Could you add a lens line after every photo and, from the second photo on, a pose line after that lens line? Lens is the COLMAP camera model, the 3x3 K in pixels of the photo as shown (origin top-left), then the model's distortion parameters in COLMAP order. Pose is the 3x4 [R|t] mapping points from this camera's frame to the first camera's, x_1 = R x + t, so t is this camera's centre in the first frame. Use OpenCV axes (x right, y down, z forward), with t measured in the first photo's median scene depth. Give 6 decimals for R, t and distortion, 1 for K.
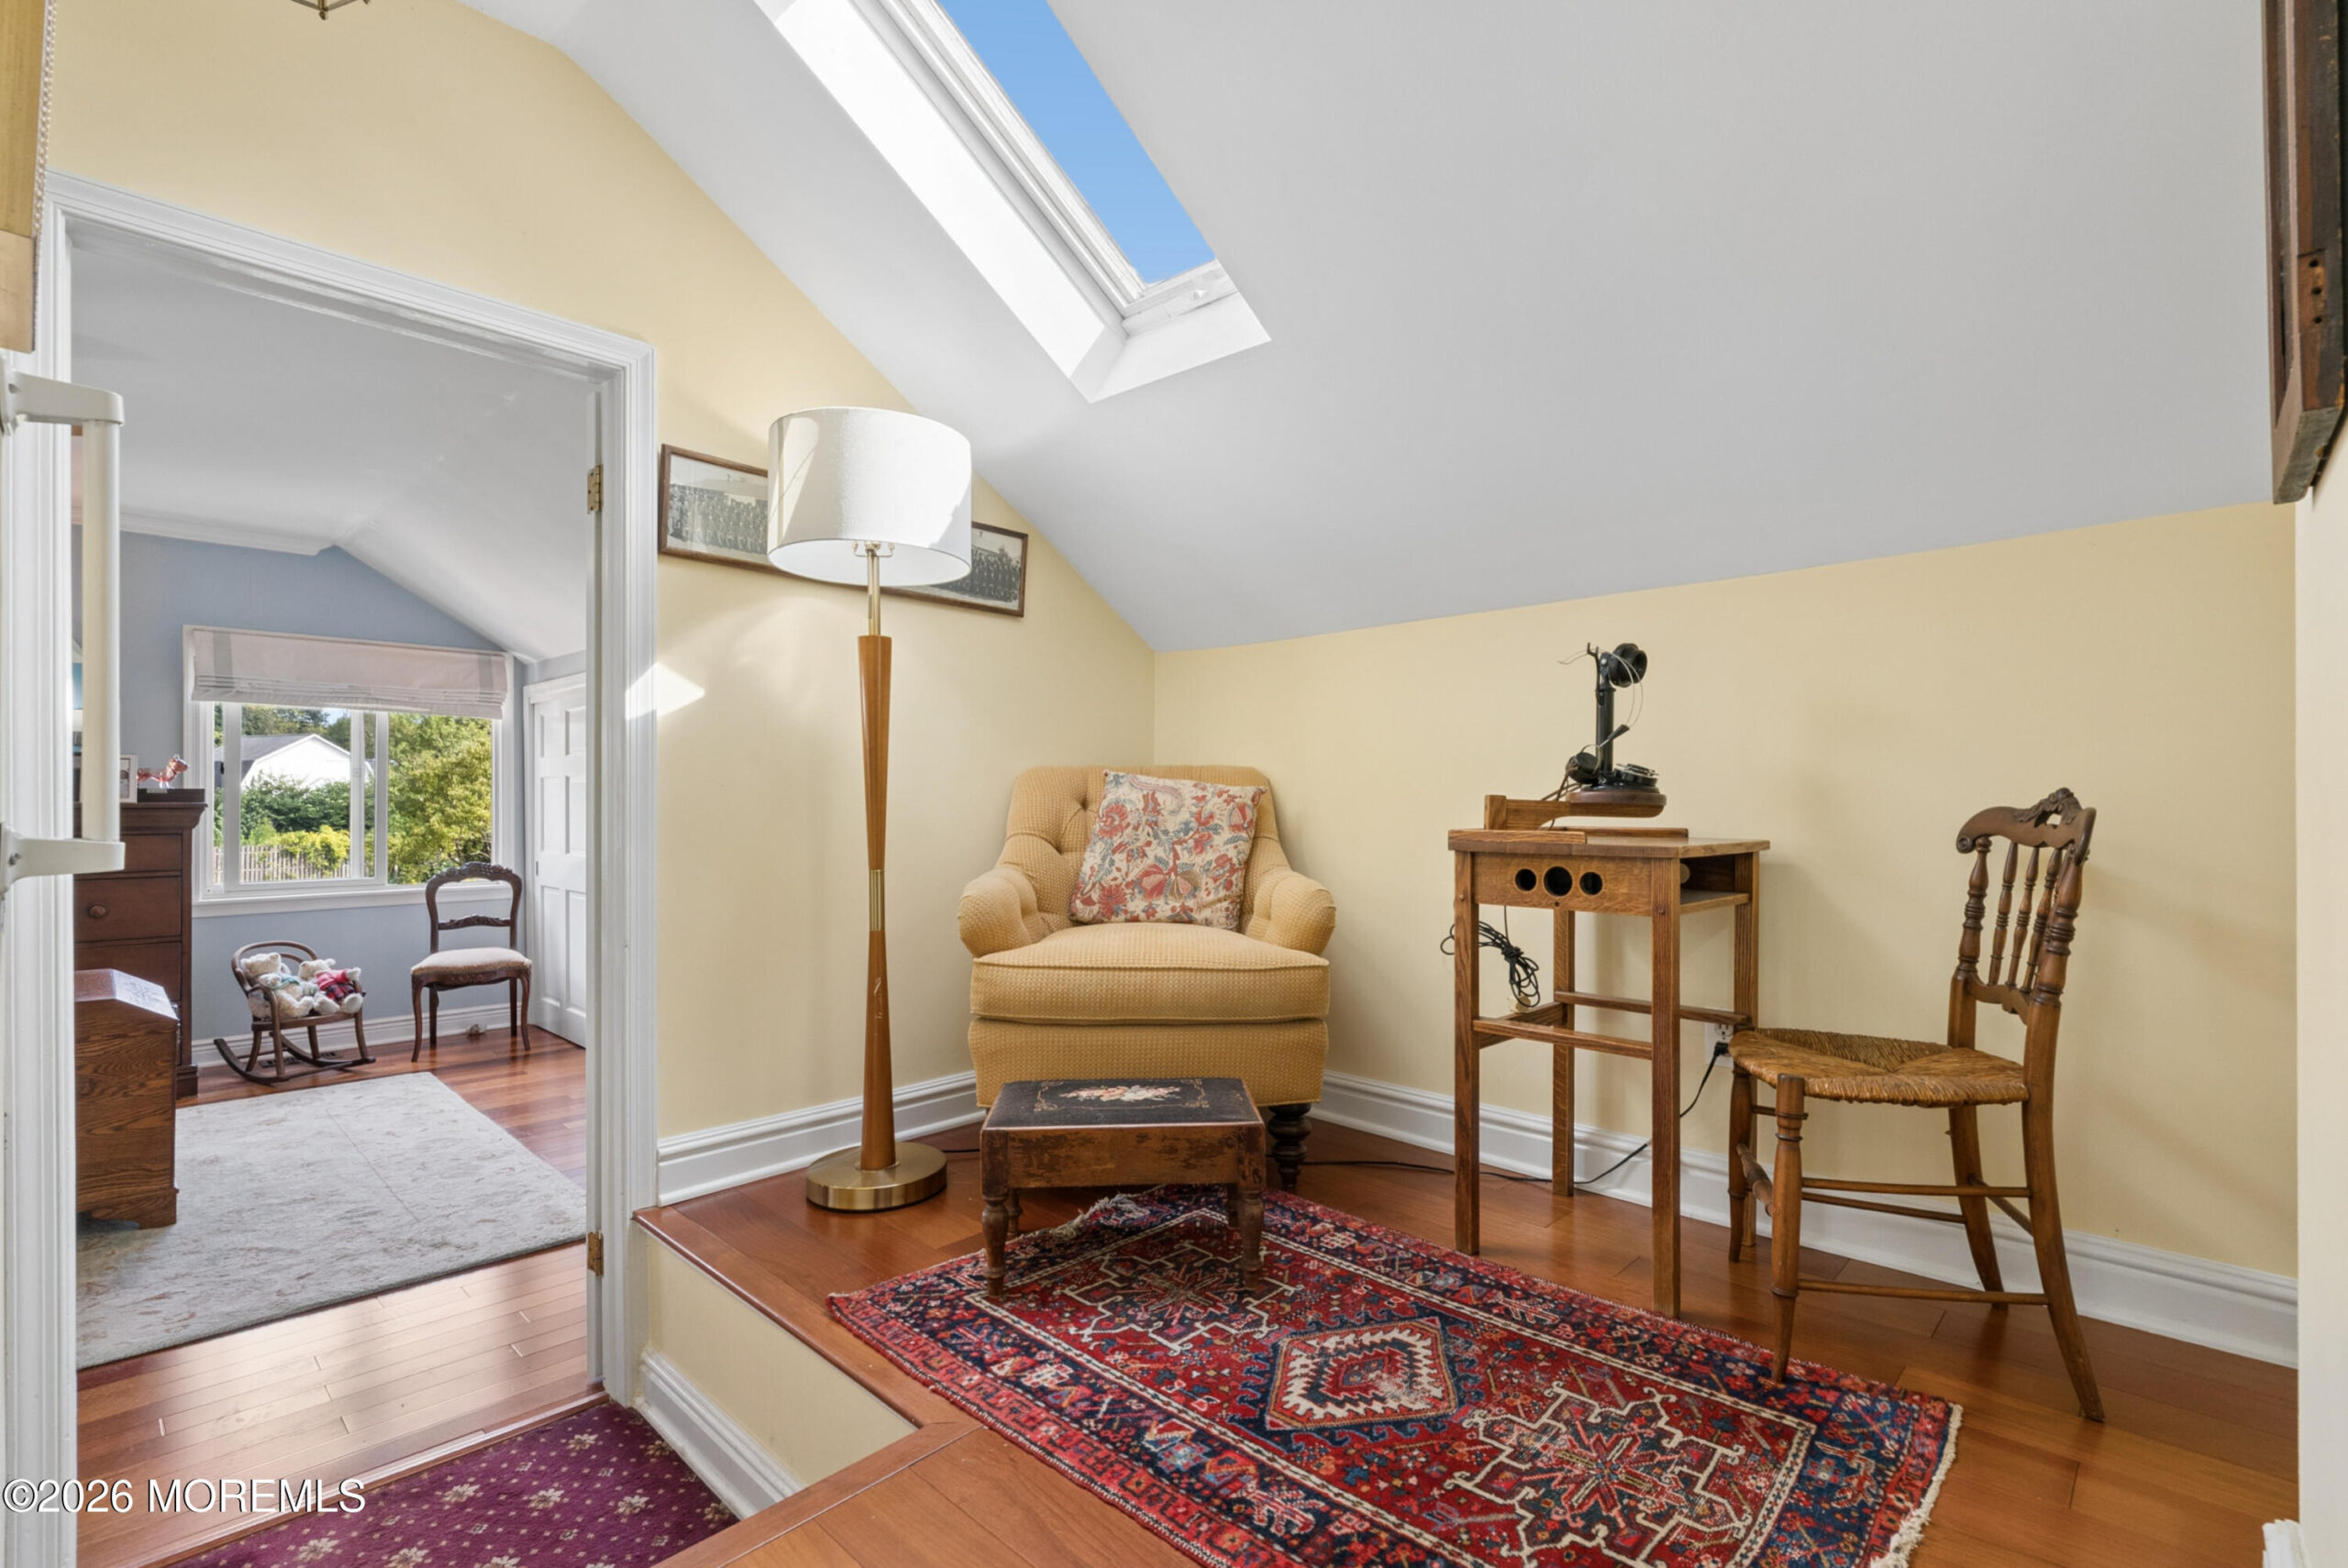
lens RADIAL K [[1076.5, 0, 1163.7], [0, 1076.5, 799.7], [0, 0, 1]] dist [-0.002284, 0.000636]
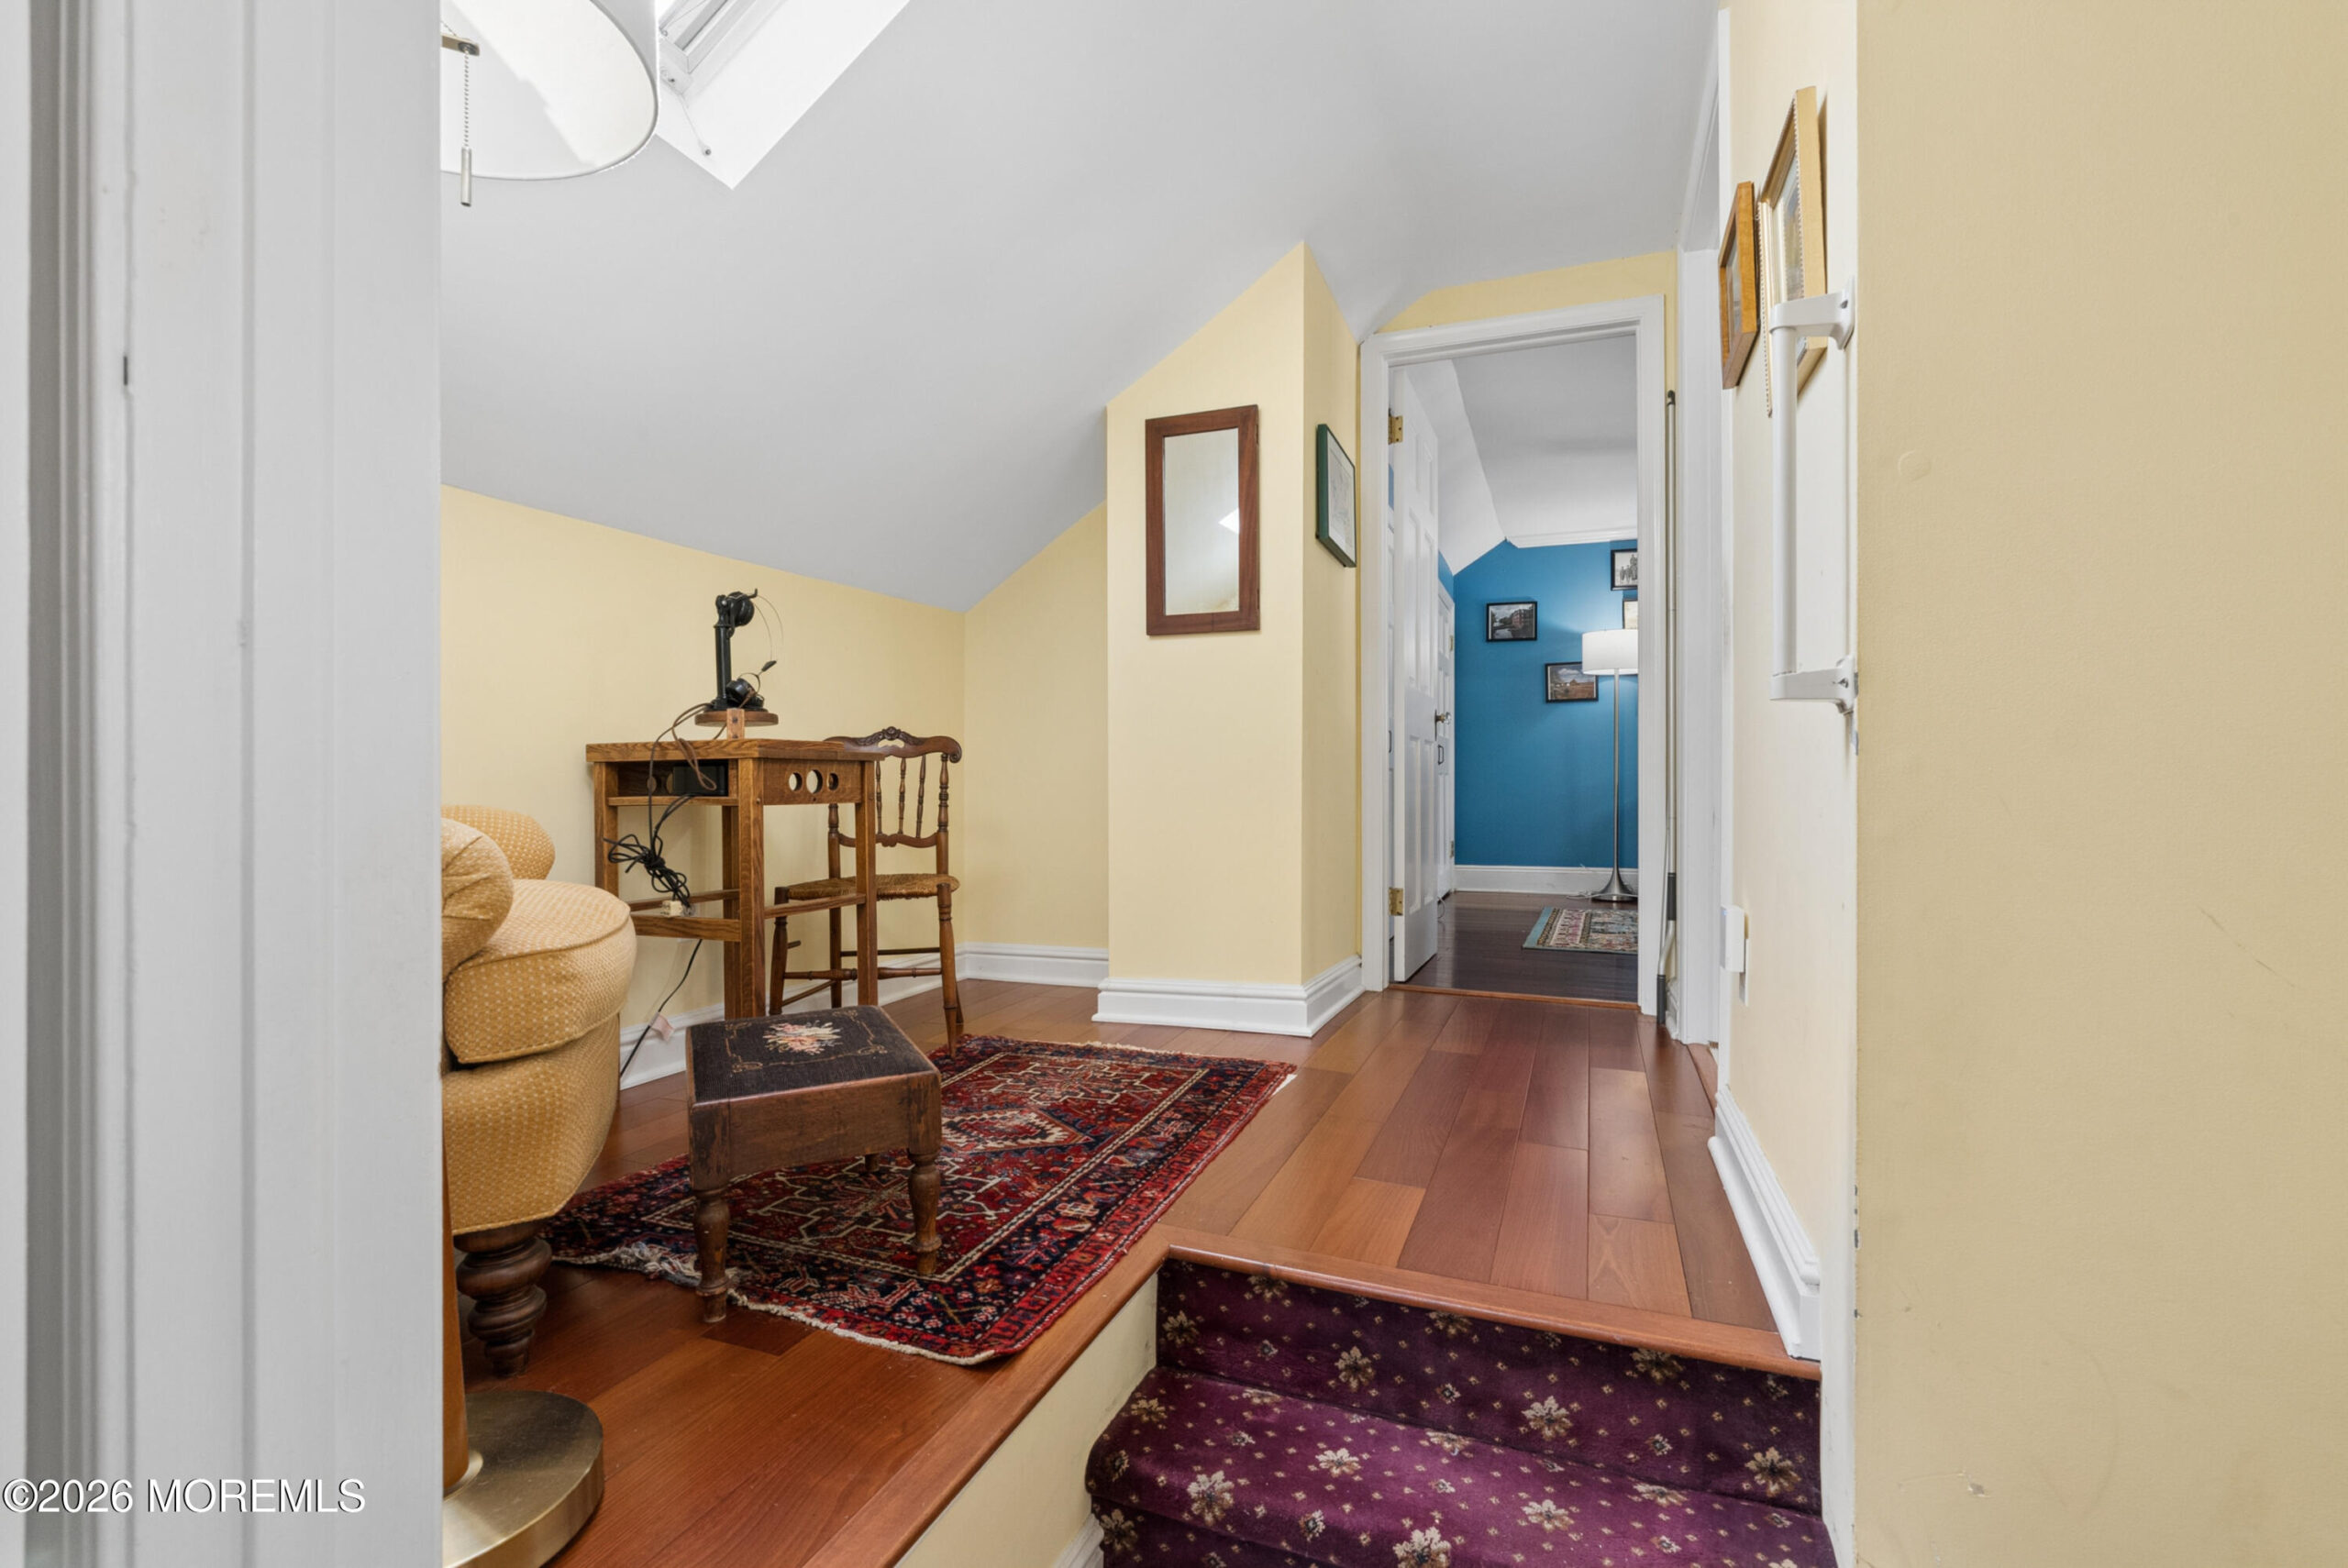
lens RADIAL K [[1076.5, 0, 1174.0], [0, 1076.5, 781.4], [0, 0, 1]] dist [-0.002284, 0.000636]
pose [[-0.397851, 0.000991, 0.917449, -1.287264], [-0.001754, 0.999997, -0.001842, 0.098787], [-0.917448, -0.002342, -0.397848, 1.480197]]
